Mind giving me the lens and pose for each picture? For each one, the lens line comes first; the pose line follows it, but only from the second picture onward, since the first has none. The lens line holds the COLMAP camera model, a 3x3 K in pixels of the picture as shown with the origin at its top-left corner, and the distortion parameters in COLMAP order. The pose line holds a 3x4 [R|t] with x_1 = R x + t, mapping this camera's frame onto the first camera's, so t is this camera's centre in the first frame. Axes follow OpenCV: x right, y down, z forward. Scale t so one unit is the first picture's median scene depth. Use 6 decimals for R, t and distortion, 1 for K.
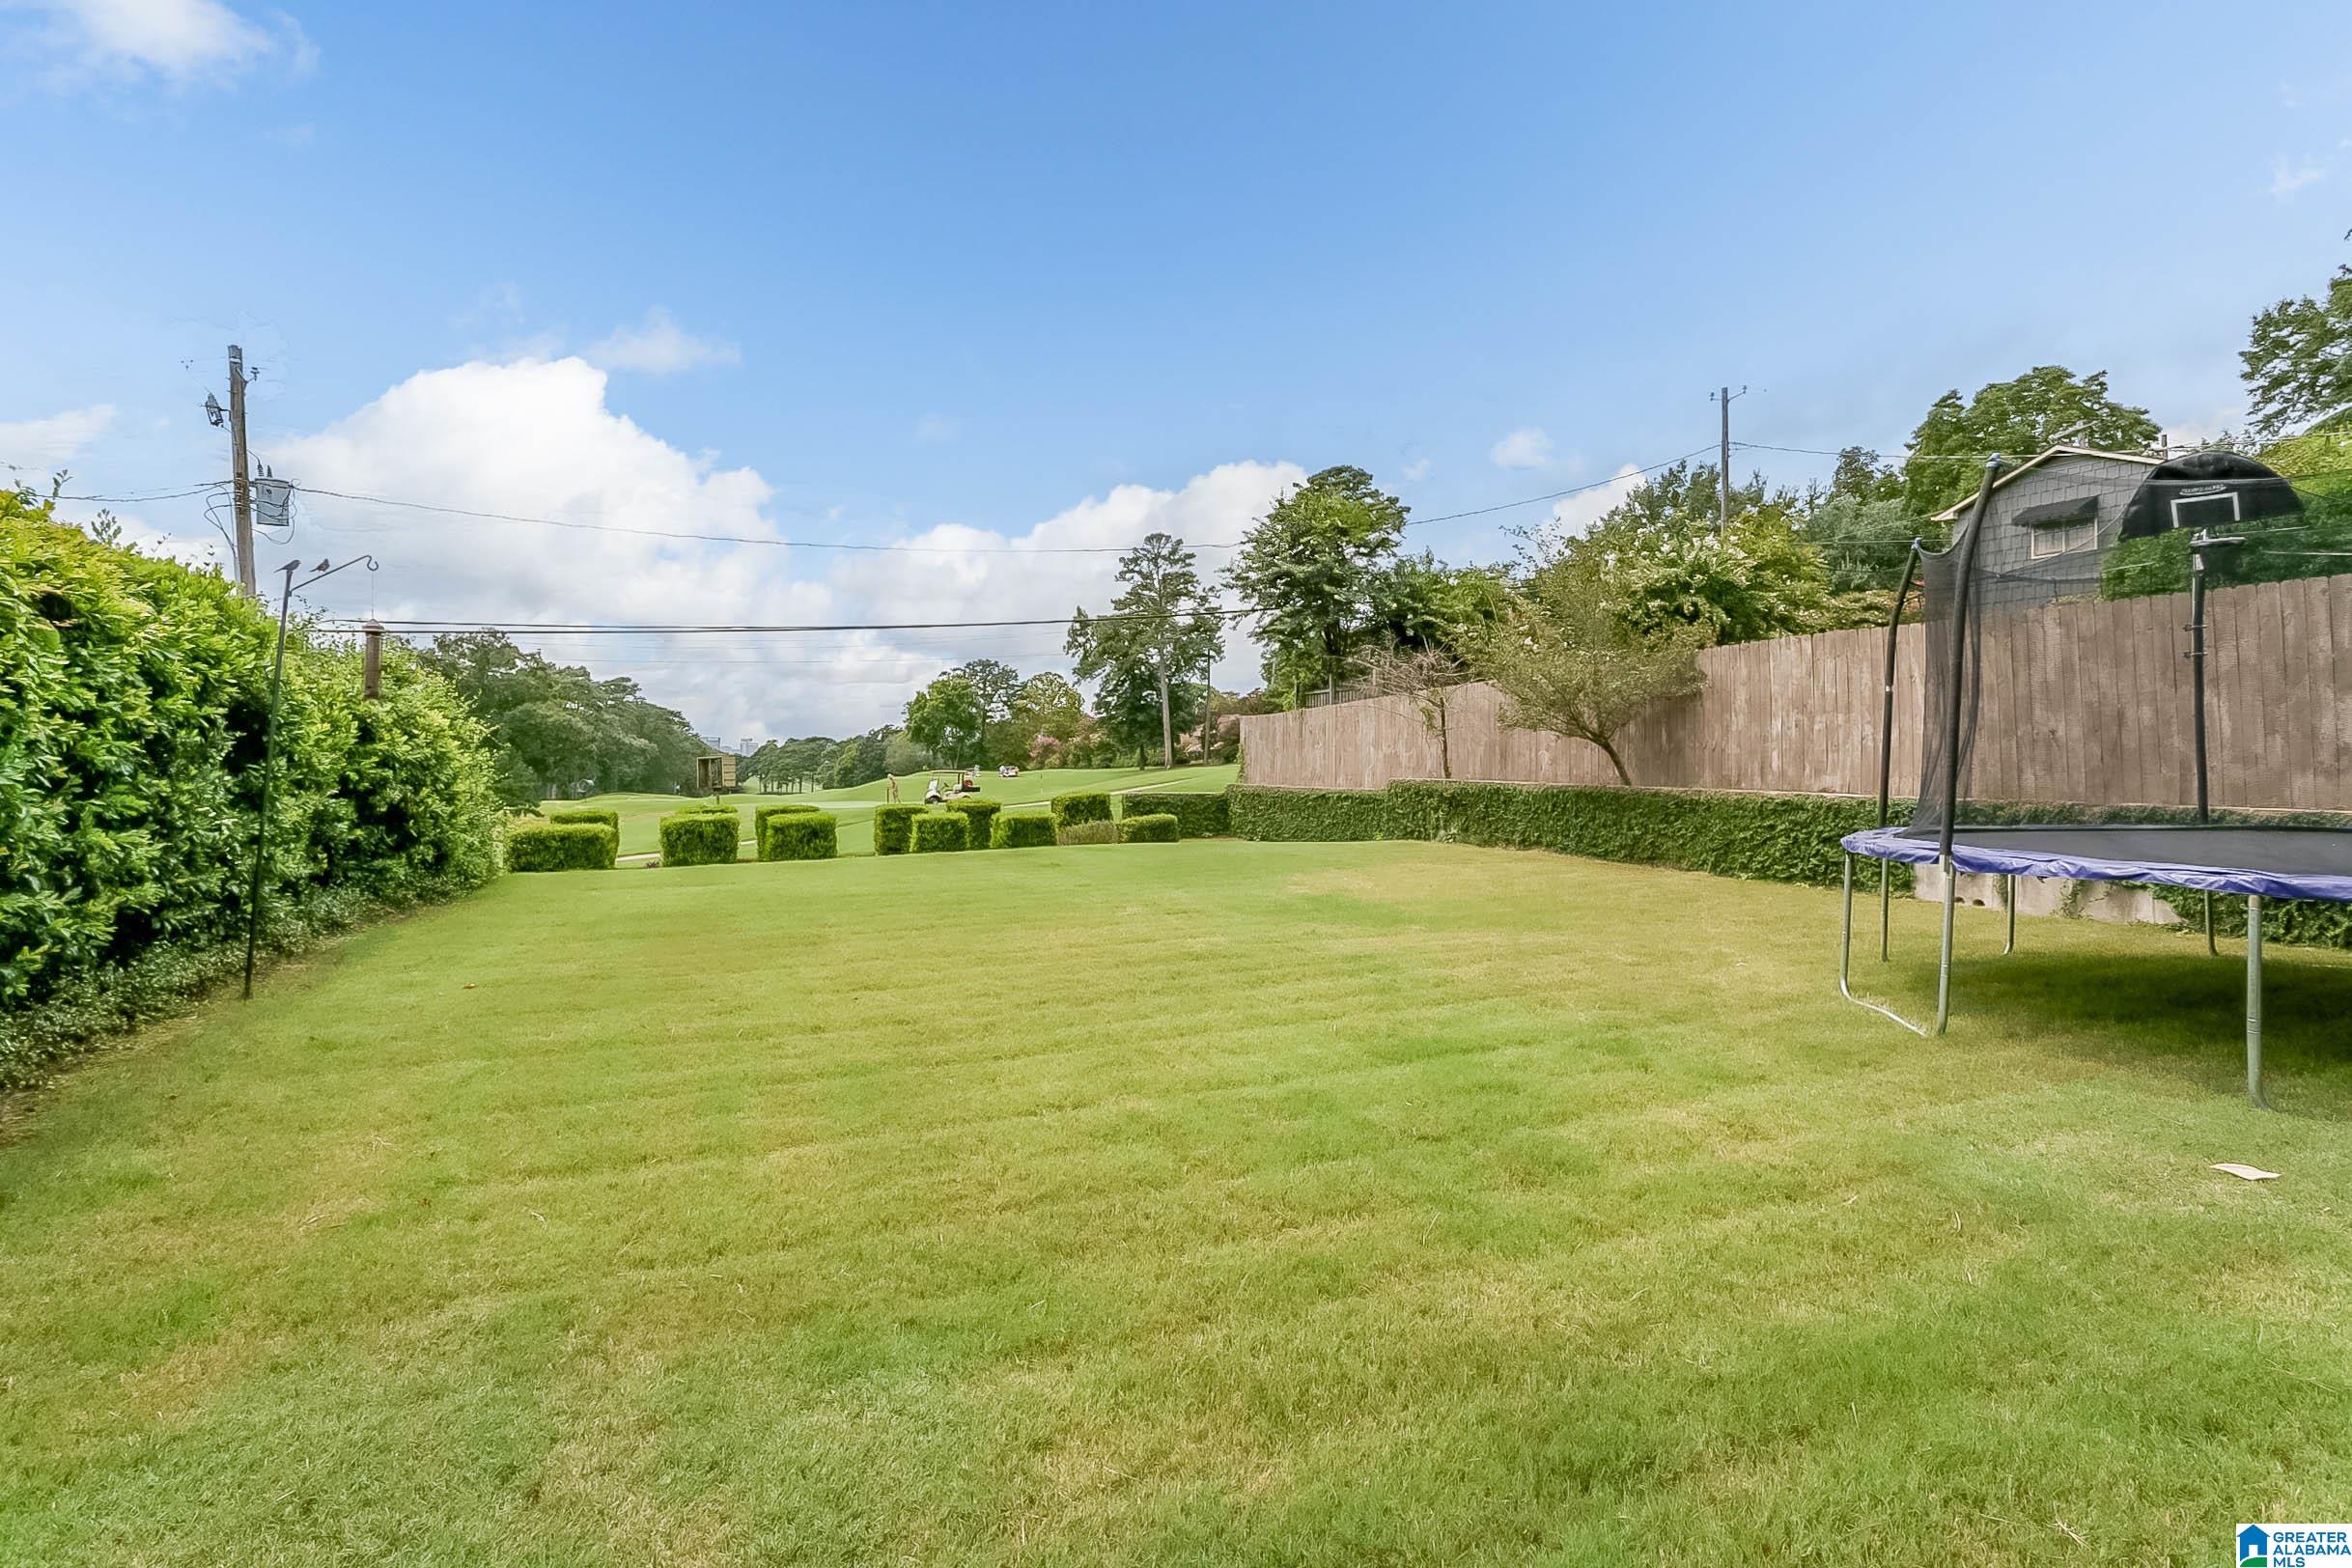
lens RADIAL K [[1126.3, 0, 1174.4], [0, 1126.3, 741.6], [0, 0, 1]] dist [0.000176, 0.000678]
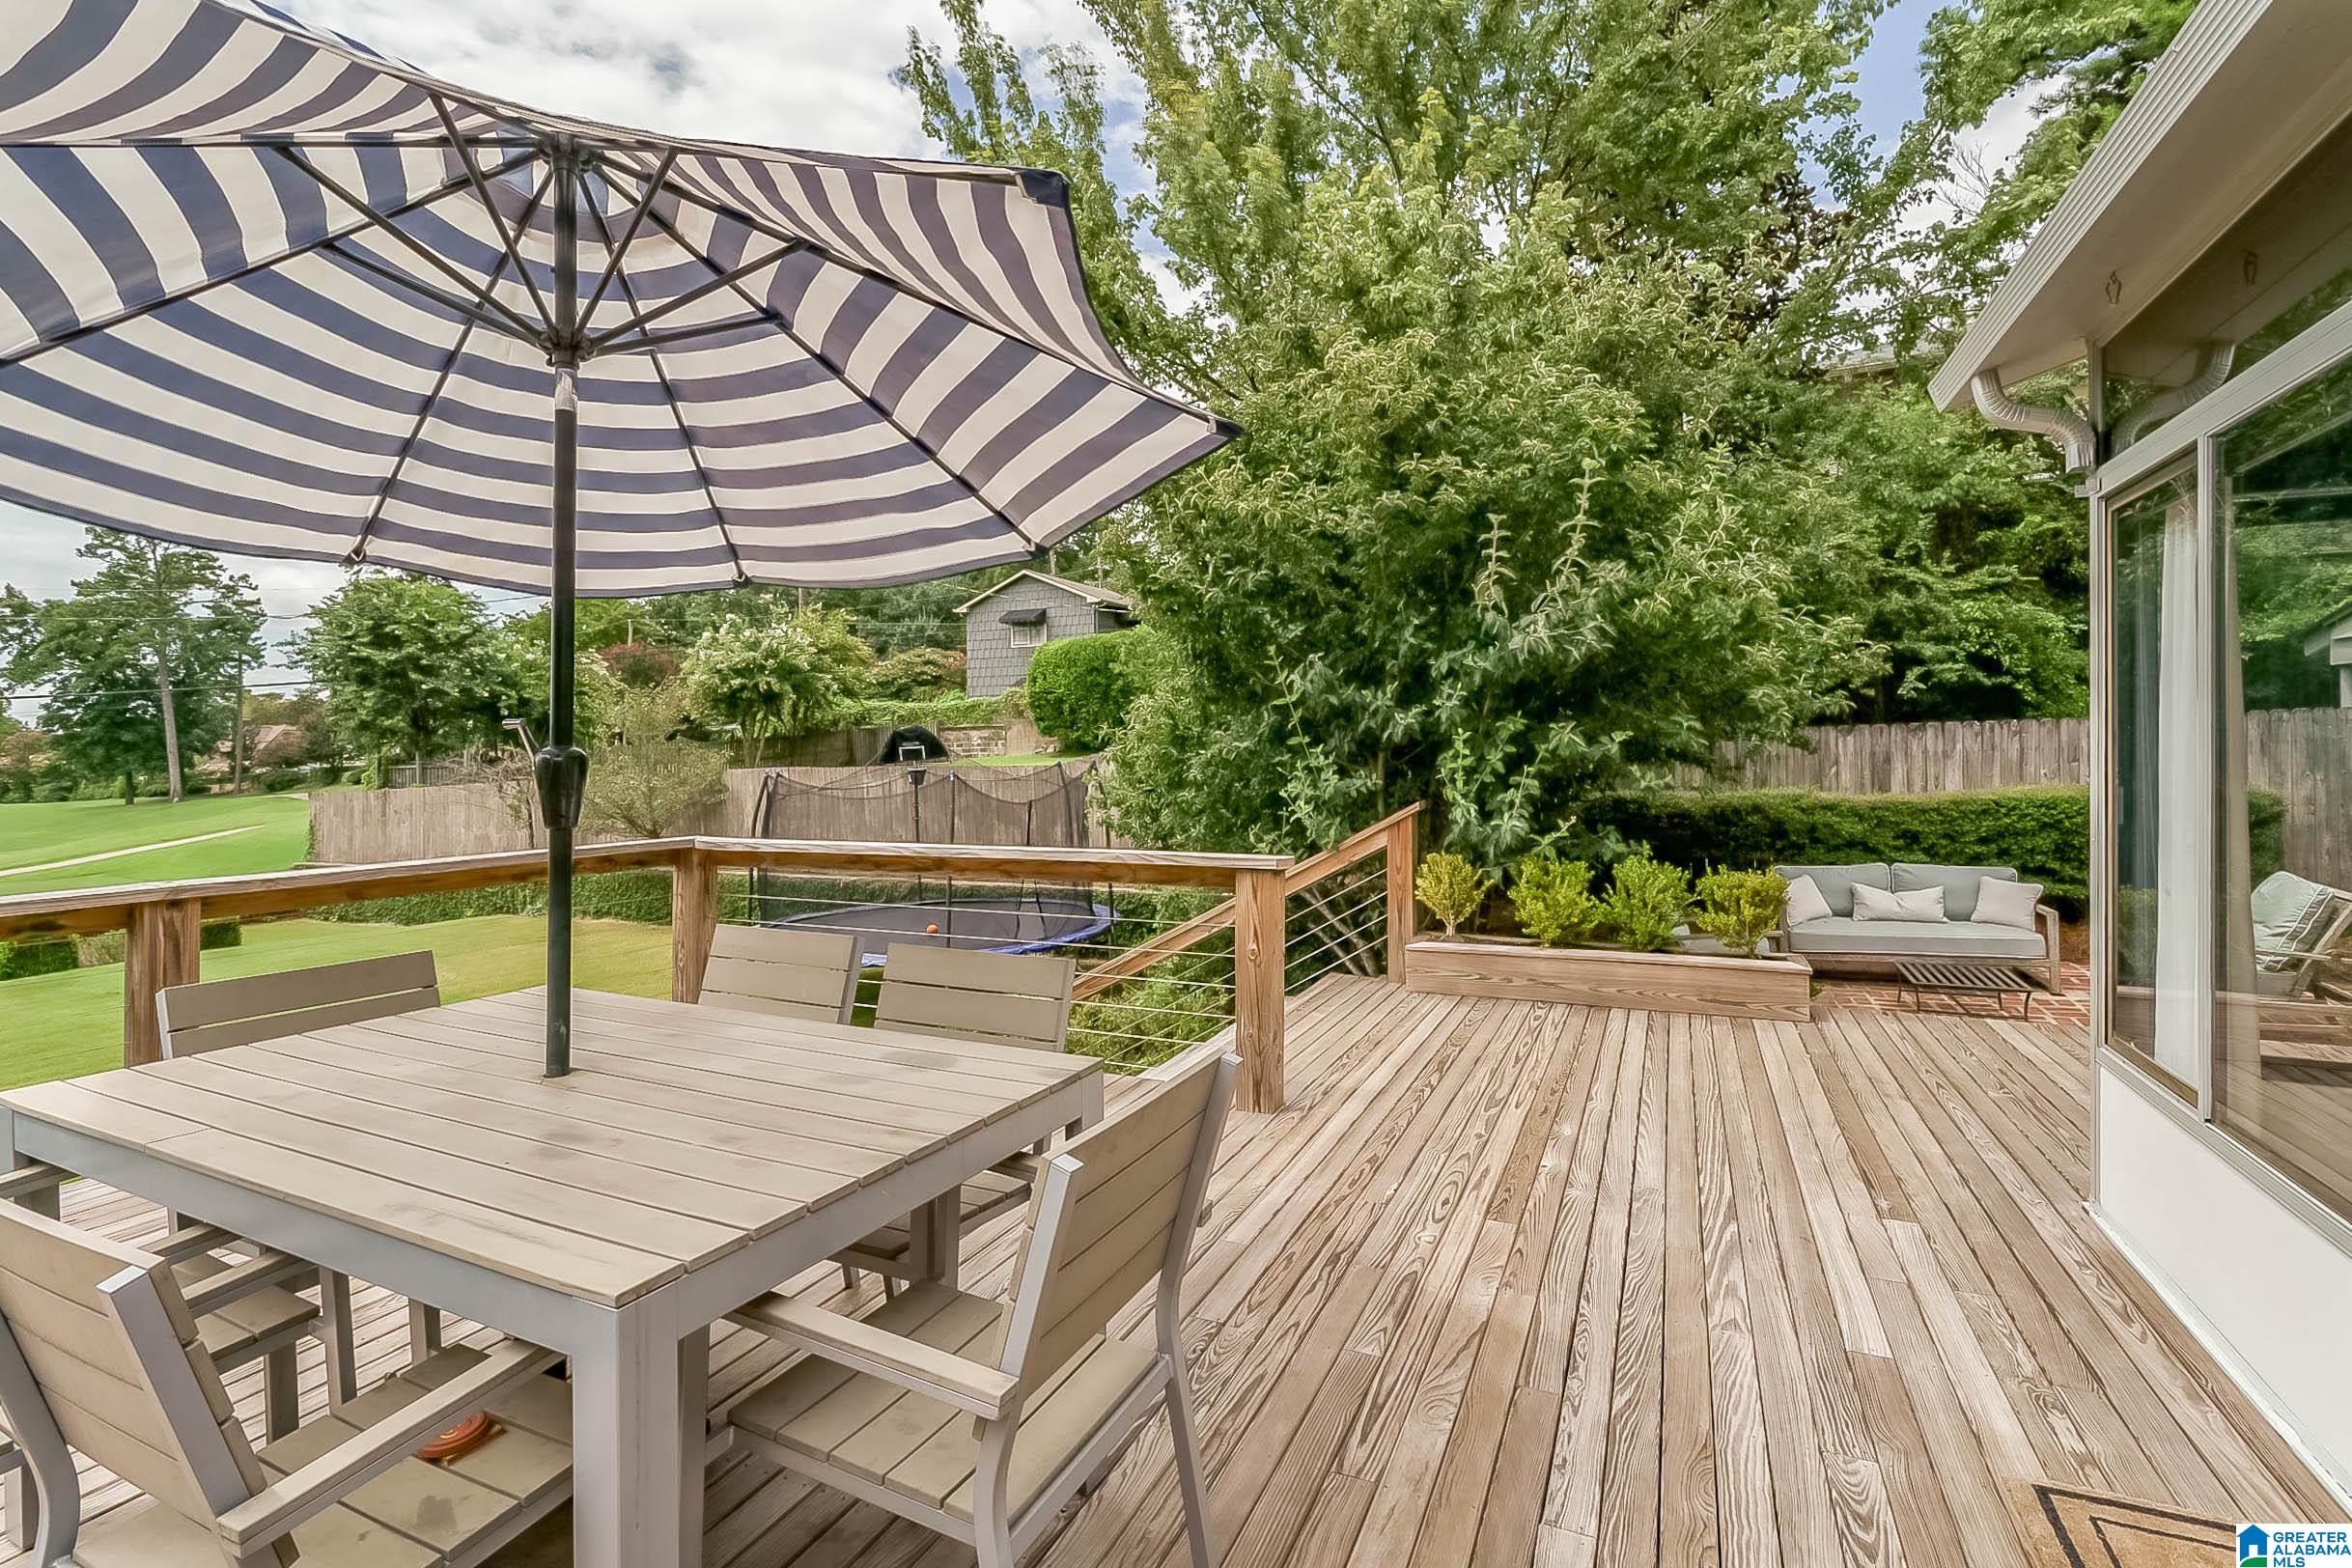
lens RADIAL K [[1126.3, 0, 1174.4], [0, 1126.3, 741.6], [0, 0, 1]] dist [0.000176, 0.000678]
pose [[0.747064, -0.009322, 0.664687, -0.008300], [0.009209, 0.999951, 0.003674, -0.016881], [-0.664689, 0.003376, 0.747113, -0.064670]]
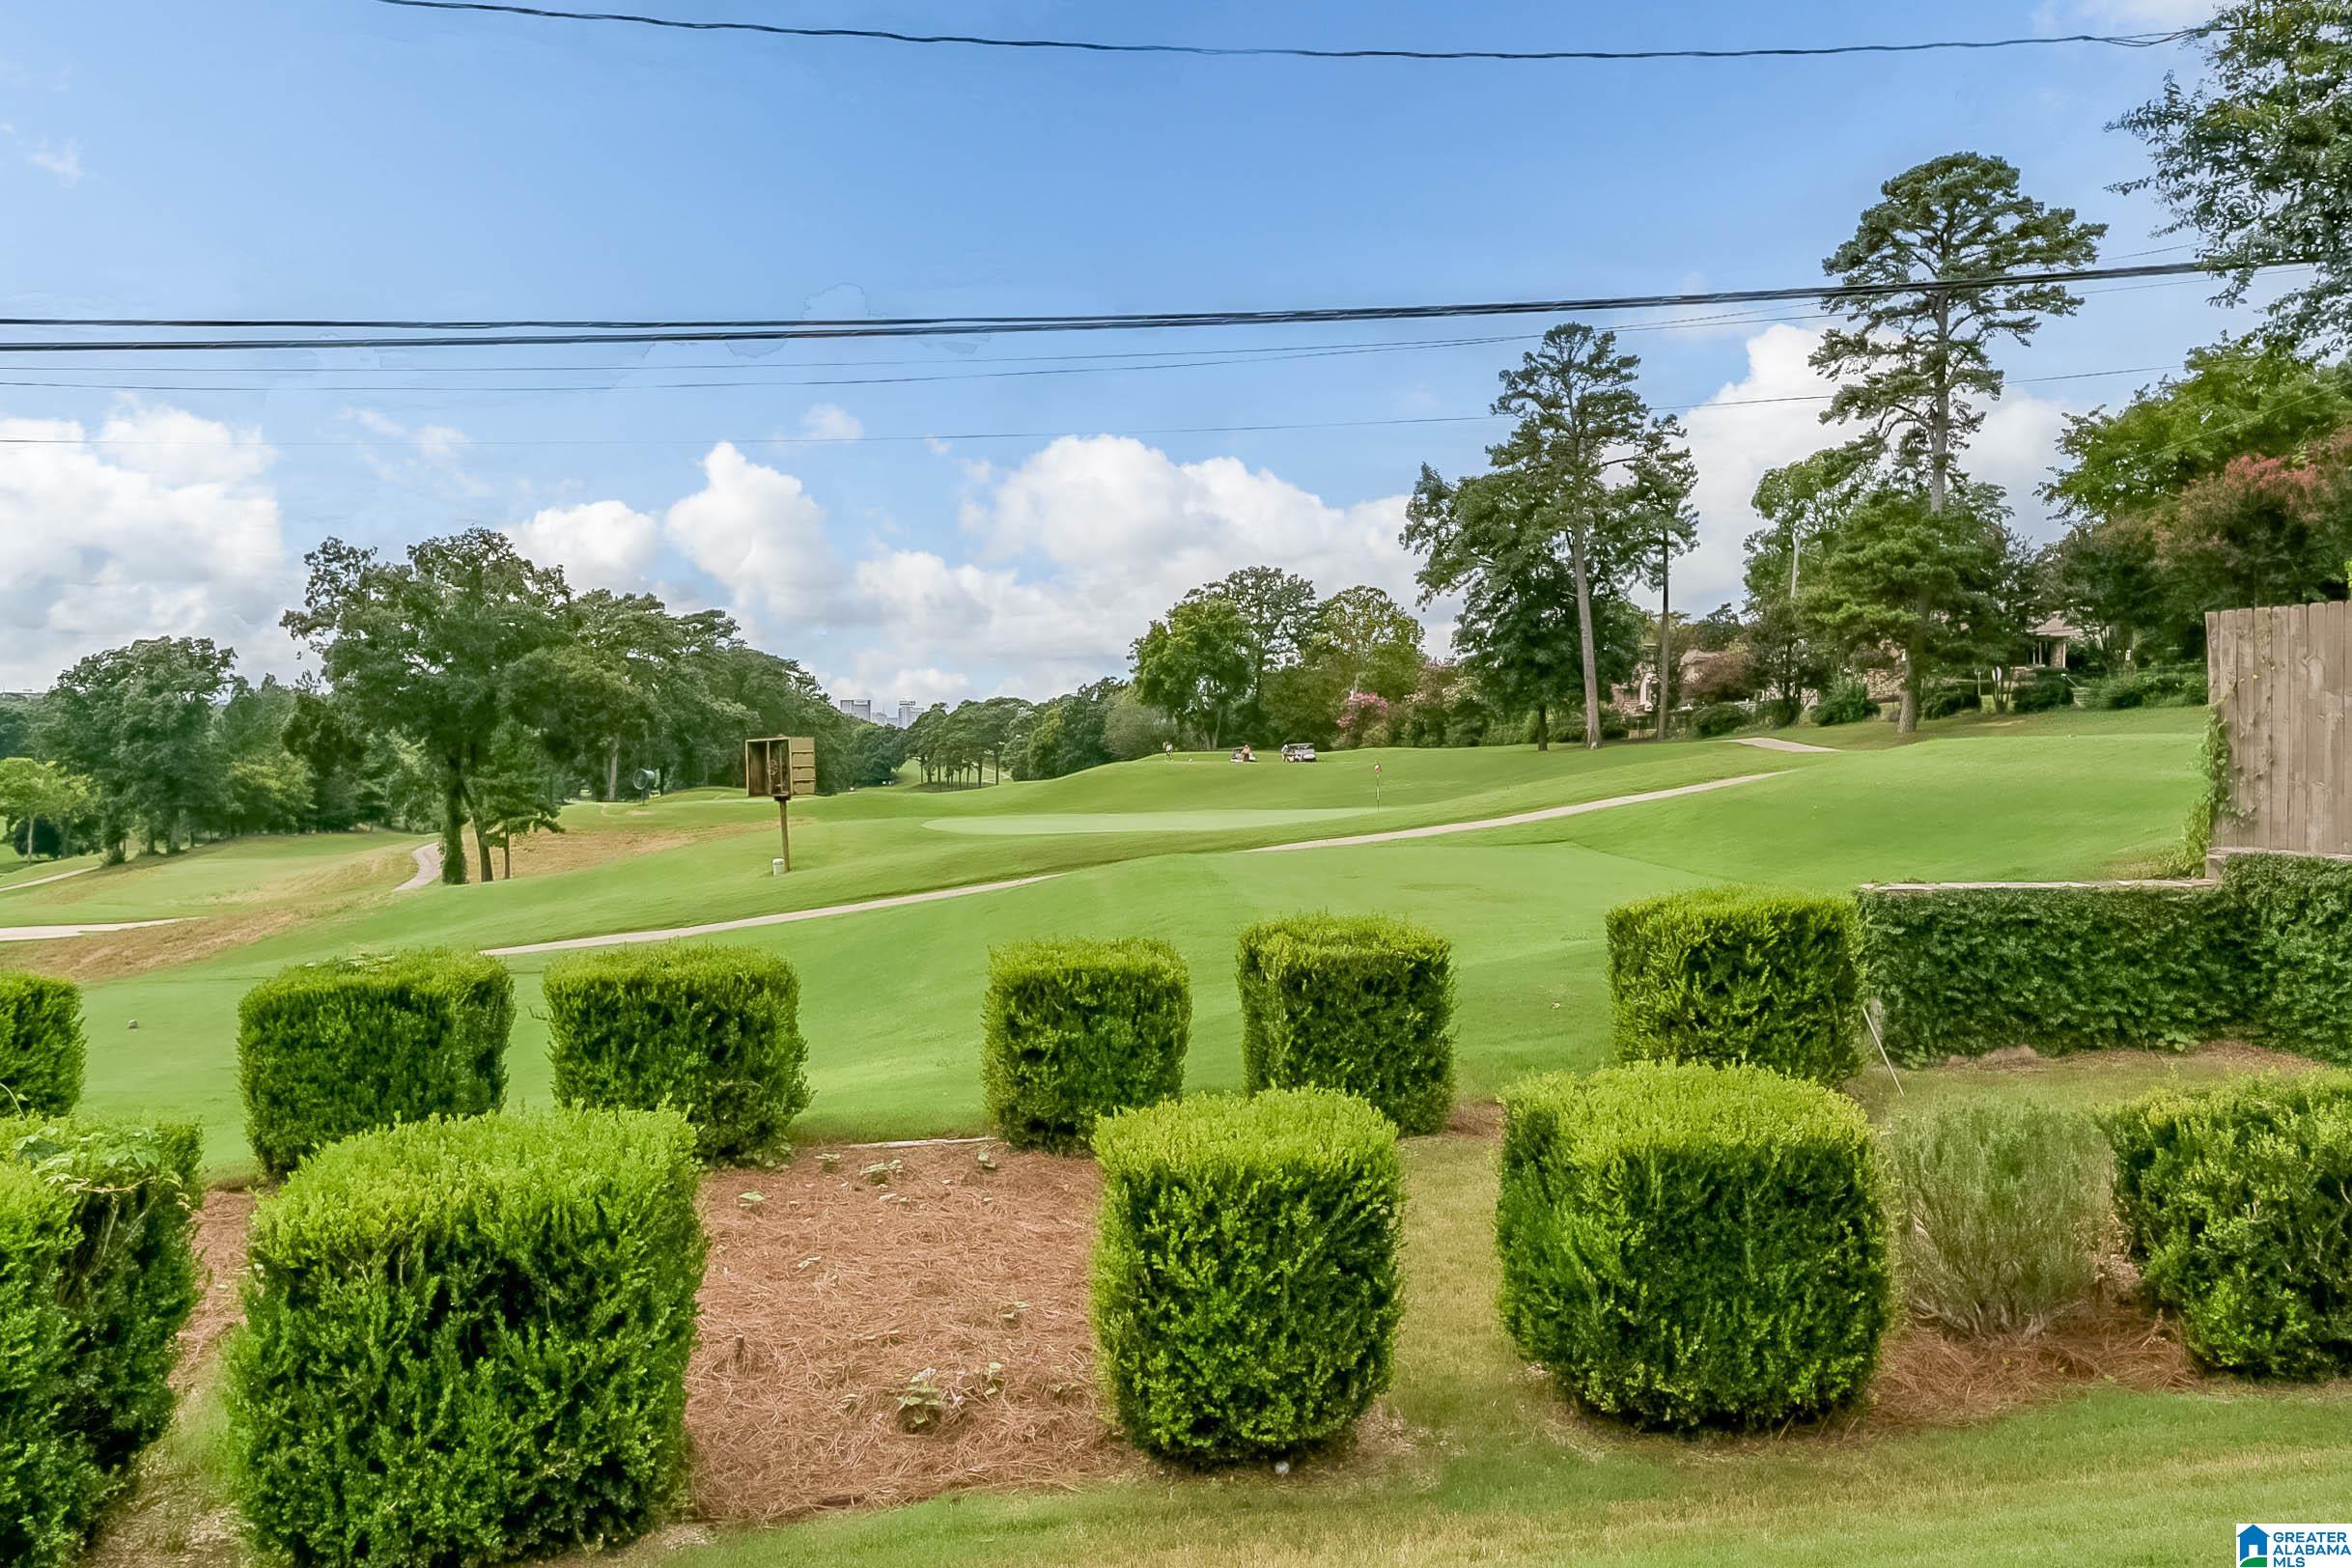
lens RADIAL K [[1750.1, 0, 1176.6], [0, 1750.1, 713.6], [0, 0, 1]] dist [0.007000, 0.006980]
pose [[0.977694, -0.009974, -0.209799, -0.029154], [0.011528, 0.999914, 0.006184, -0.000454], [0.209719, -0.008464, 0.977725, 0.132363]]
